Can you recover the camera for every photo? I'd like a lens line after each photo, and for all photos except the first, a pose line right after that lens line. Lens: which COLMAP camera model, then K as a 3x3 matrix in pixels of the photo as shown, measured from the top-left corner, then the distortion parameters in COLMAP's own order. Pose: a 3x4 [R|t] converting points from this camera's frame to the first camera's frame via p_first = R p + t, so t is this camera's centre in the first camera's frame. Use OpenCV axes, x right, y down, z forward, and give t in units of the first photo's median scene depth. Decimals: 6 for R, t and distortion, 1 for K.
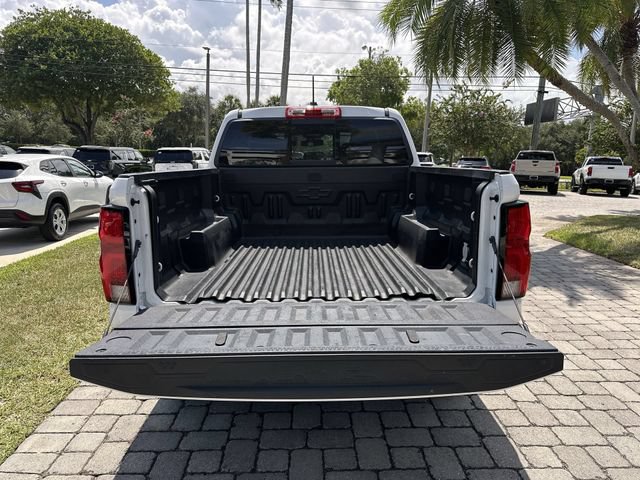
lens RADIAL K [[455.5, 0, 318.5], [0, 455.5, 231.6], [0, 0, 1]] dist [0.002321, -0.004378]
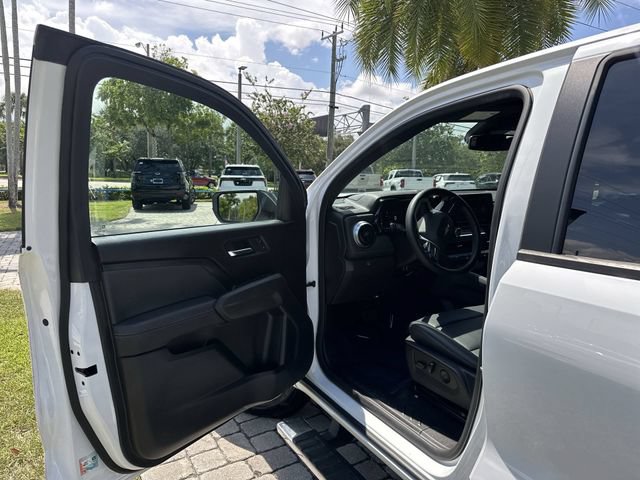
lens RADIAL K [[448.6, 0, 324.7], [0, 448.6, 240.8], [0, 0, 1]] dist [0.068341, -0.097343]
pose [[0.870833, -0.081376, 0.484796, -0.287247], [0.083166, 0.996376, 0.017858, -0.103509], [-0.484492, 0.024767, 0.874445, 0.560857]]
